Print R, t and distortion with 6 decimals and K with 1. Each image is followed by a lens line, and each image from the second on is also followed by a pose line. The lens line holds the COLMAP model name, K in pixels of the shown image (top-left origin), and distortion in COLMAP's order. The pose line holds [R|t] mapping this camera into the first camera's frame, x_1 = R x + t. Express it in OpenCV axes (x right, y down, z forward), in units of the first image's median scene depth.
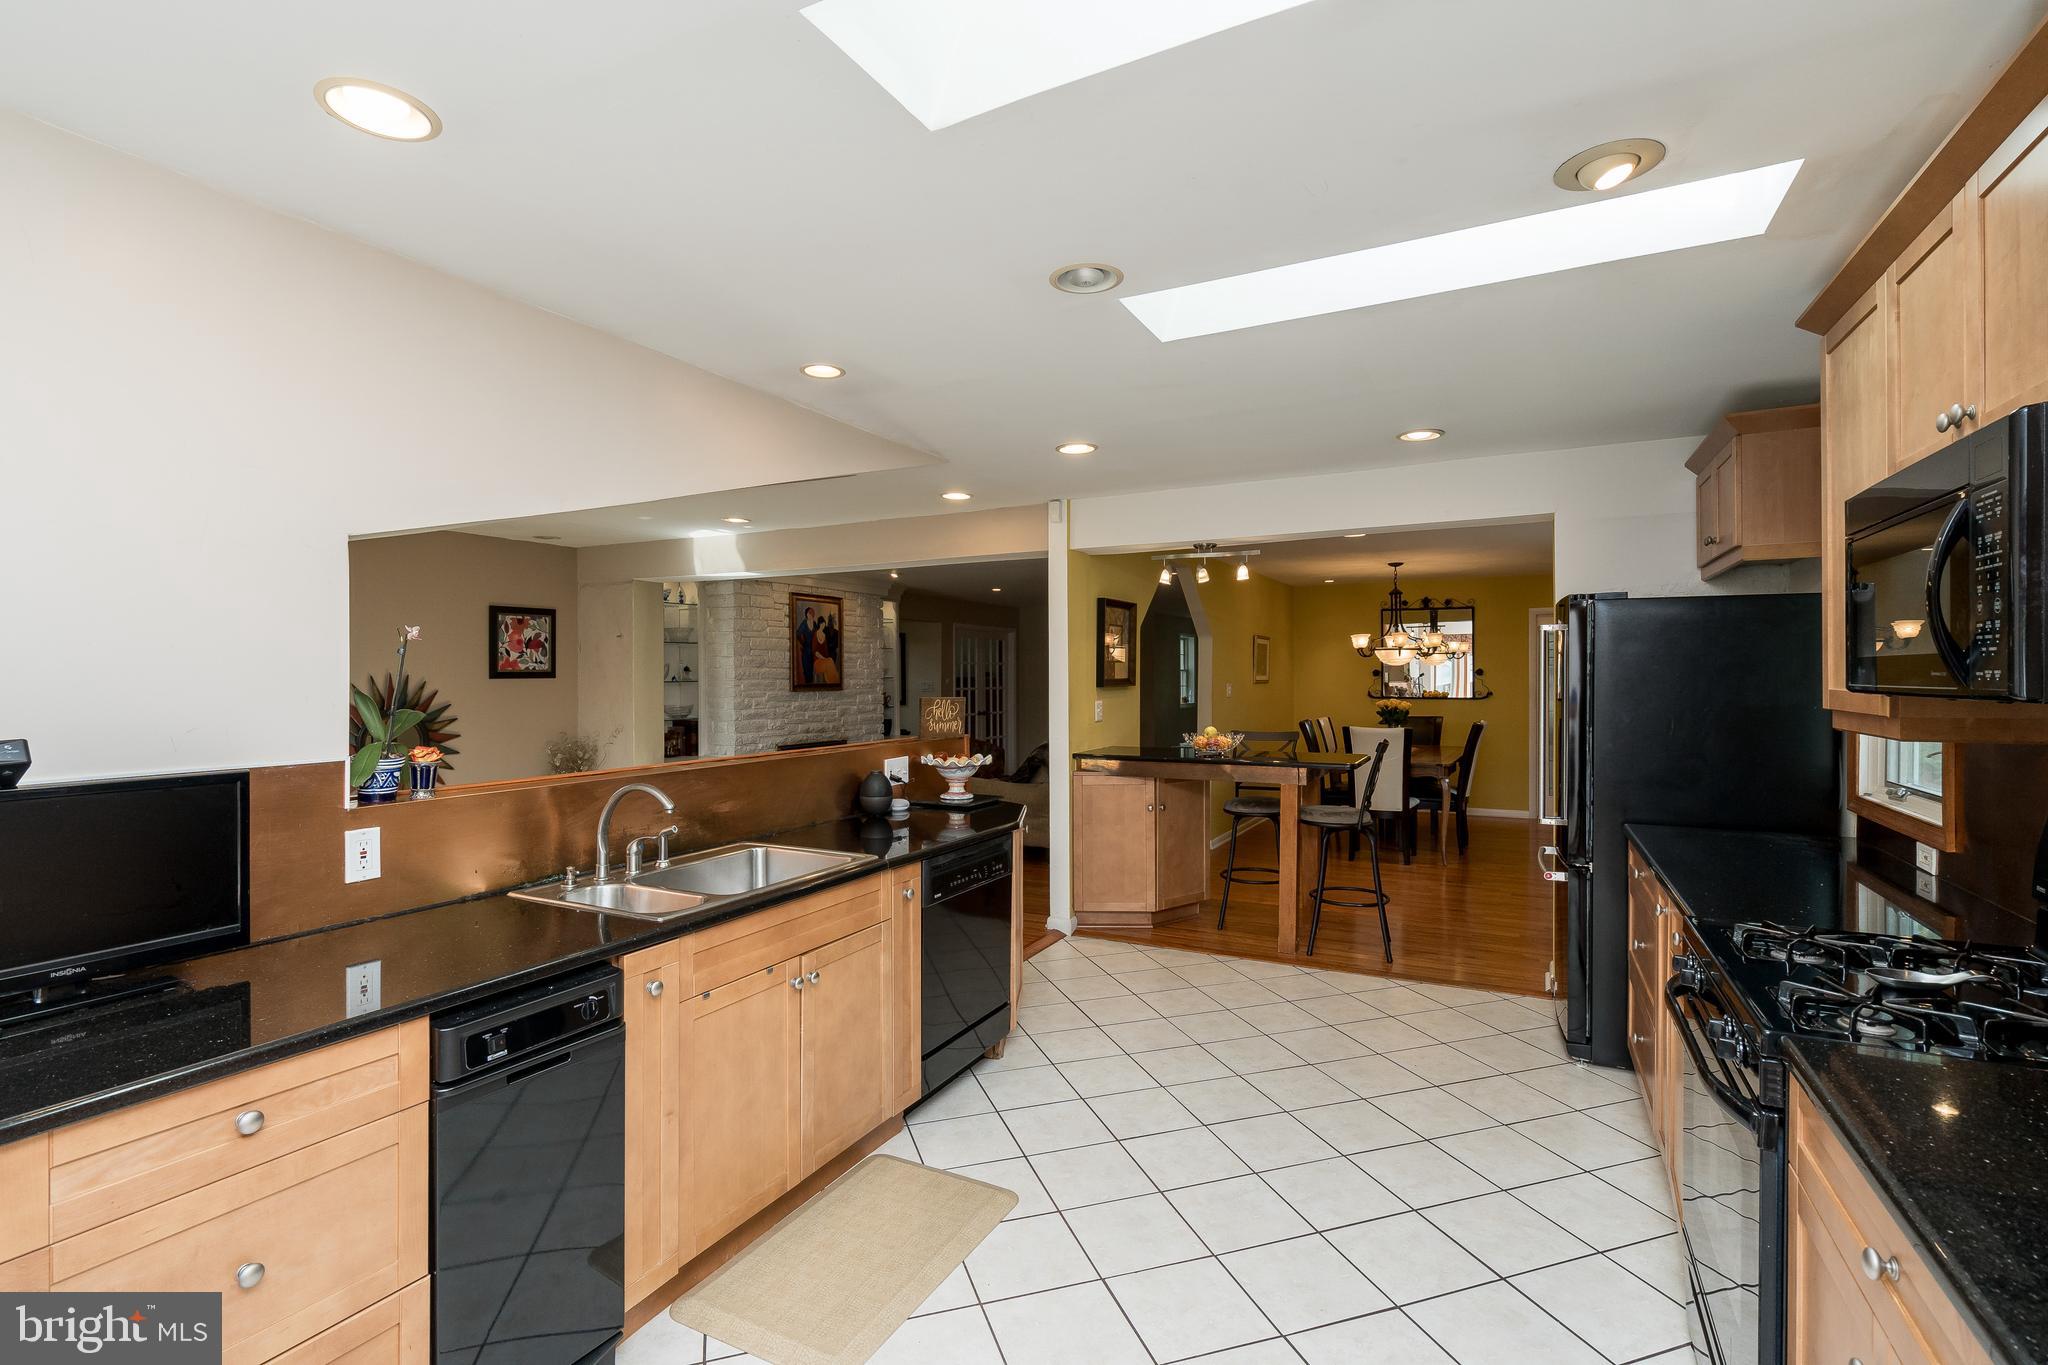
lens RADIAL K [[940.7, 0, 1025.0], [0, 940.7, 678.4], [0, 0, 1]] dist [-0.003424, -0.000245]
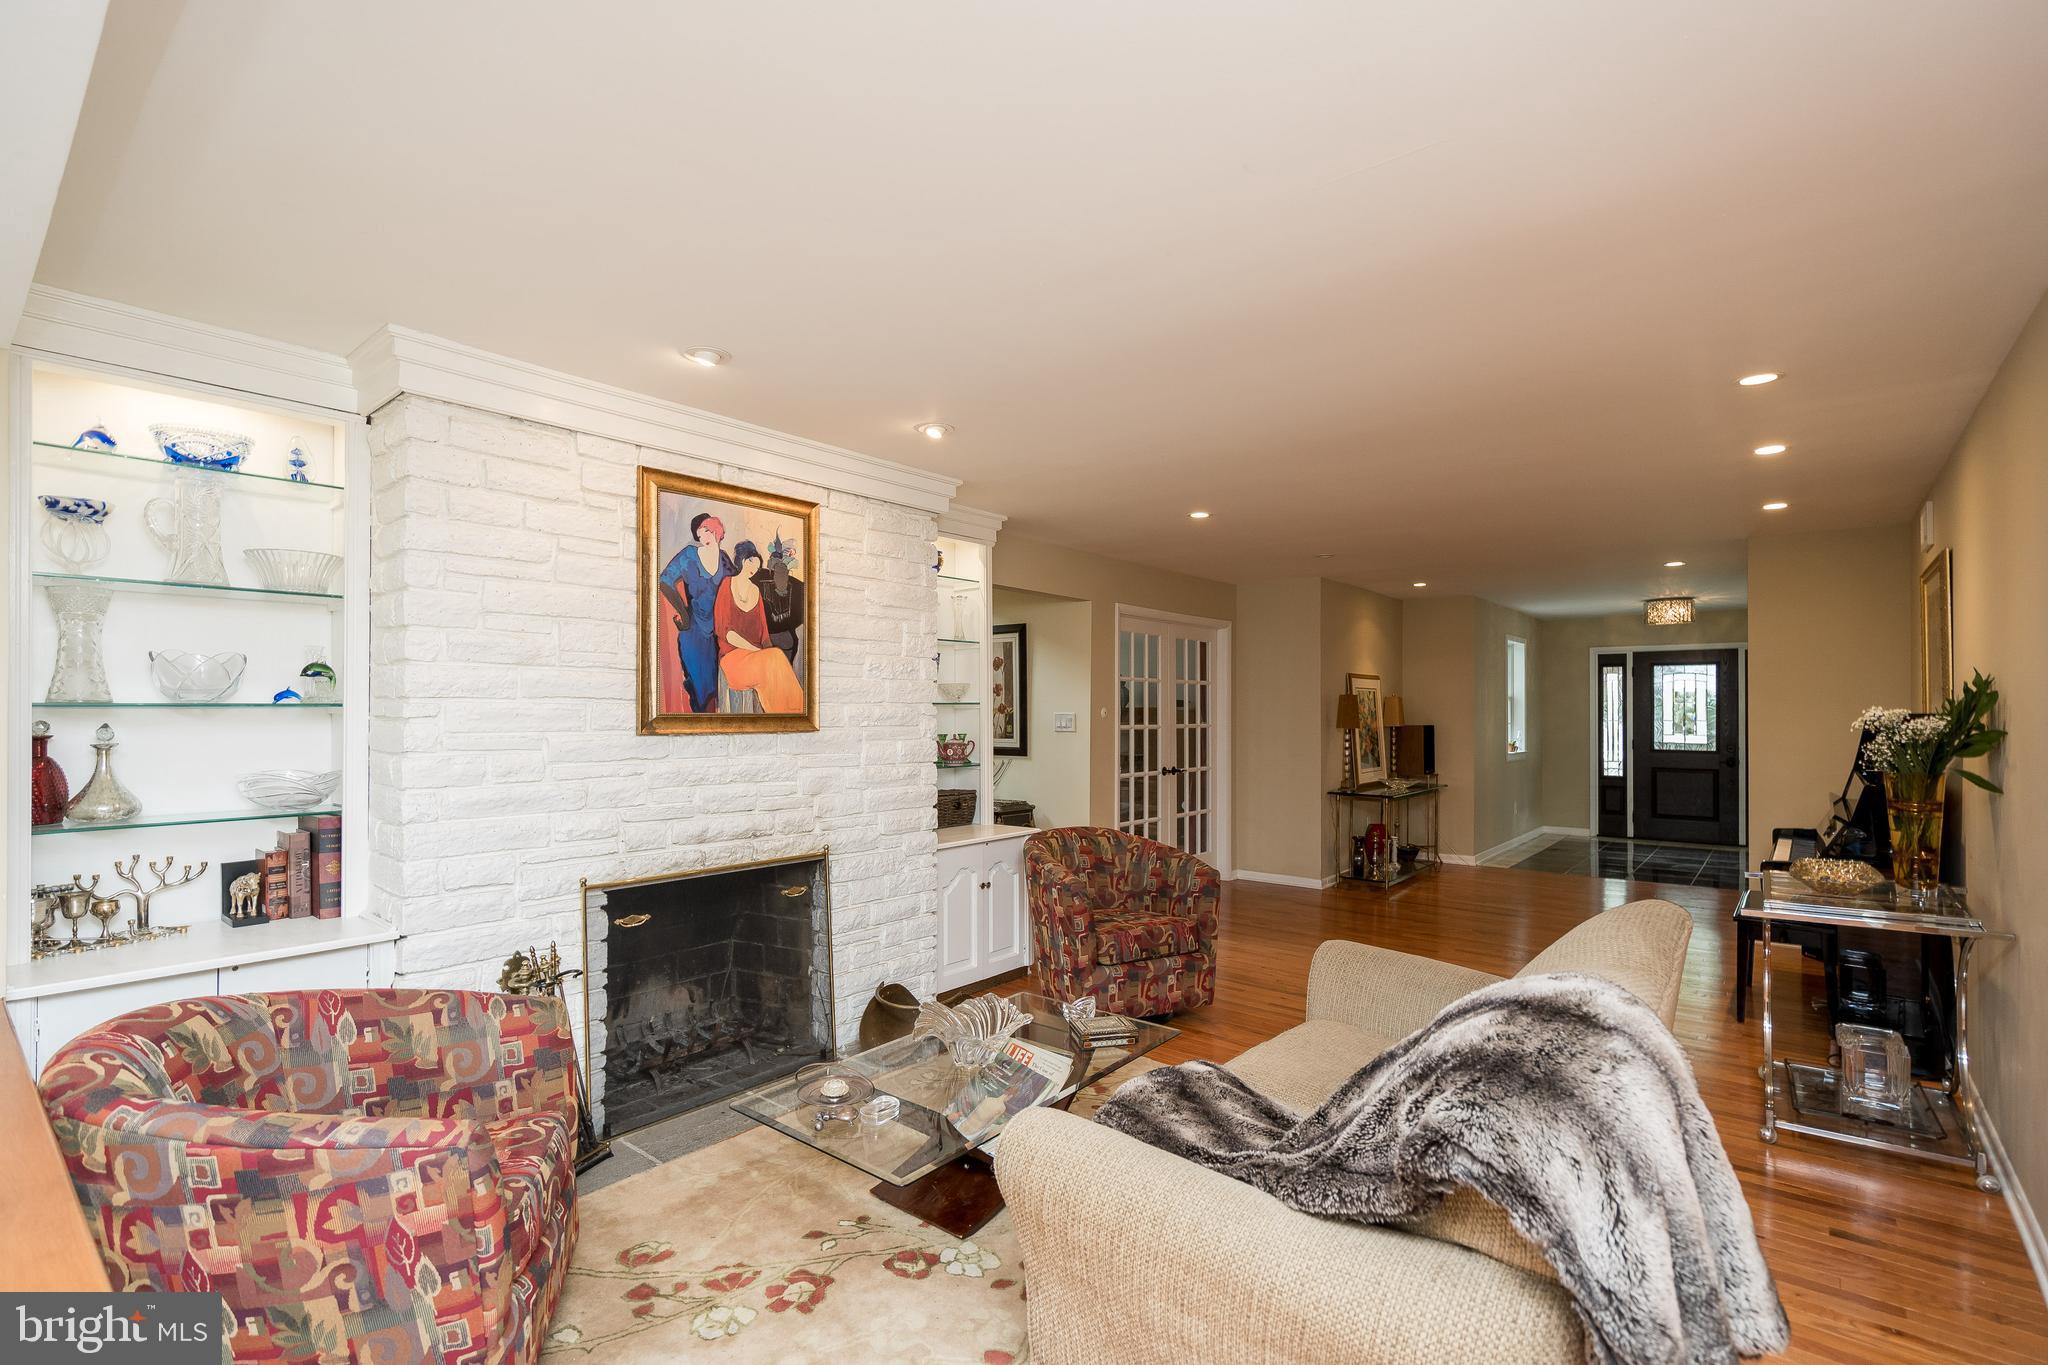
lens RADIAL K [[940.7, 0, 1023.3], [0, 940.7, 697.5], [0, 0, 1]] dist [-0.003424, -0.000245]
pose [[0.978635, 0.002823, -0.205584, -0.023447], [-0.005884, 0.999881, -0.014281, 0.003475], [0.205519, 0.015186, 0.978535, 0.628787]]
